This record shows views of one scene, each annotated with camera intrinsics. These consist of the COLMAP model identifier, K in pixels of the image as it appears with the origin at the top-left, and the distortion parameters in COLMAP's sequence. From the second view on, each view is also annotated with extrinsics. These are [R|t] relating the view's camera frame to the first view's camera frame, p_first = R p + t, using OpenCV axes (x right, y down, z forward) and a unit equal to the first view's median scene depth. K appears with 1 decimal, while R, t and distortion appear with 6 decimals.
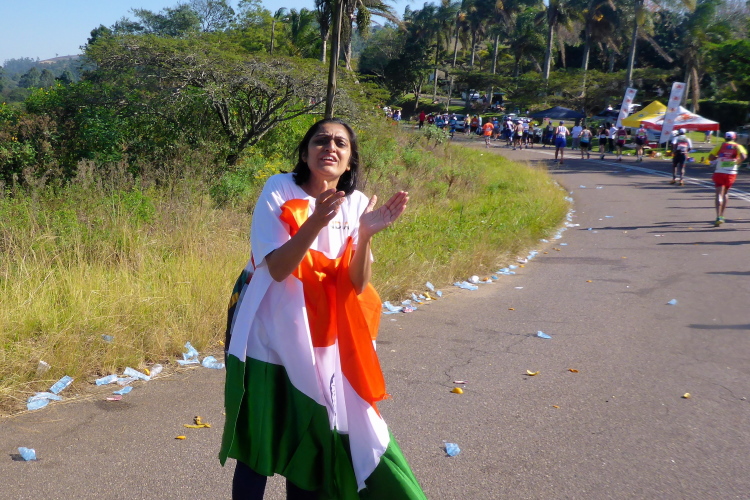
lens RADIAL K [[649.6, 0, 376.7], [0, 649.6, 252.4], [0, 0, 1]] dist [0.001680, -0.006046]
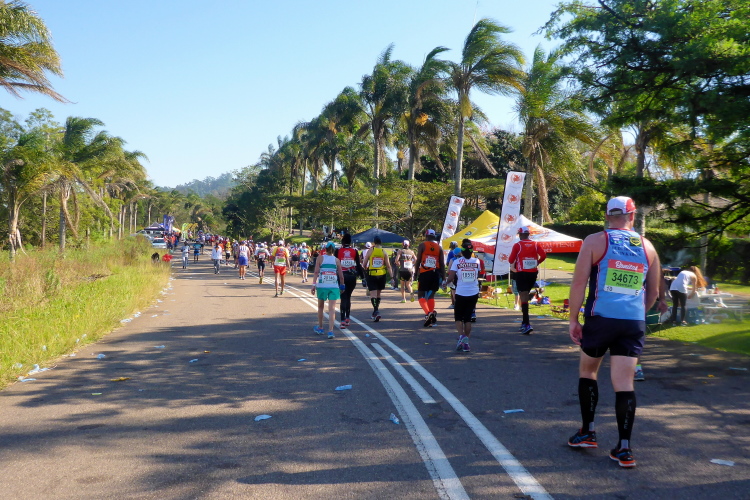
lens RADIAL K [[649.6, 0, 373.6], [0, 649.6, 250.0], [0, 0, 1]] dist [0.001680, -0.006046]
pose [[0.980047, 0.006178, 0.198668, 0.192334], [0.032817, 0.980770, -0.192388, -0.073351], [-0.196037, 0.195069, 0.960998, 0.408180]]
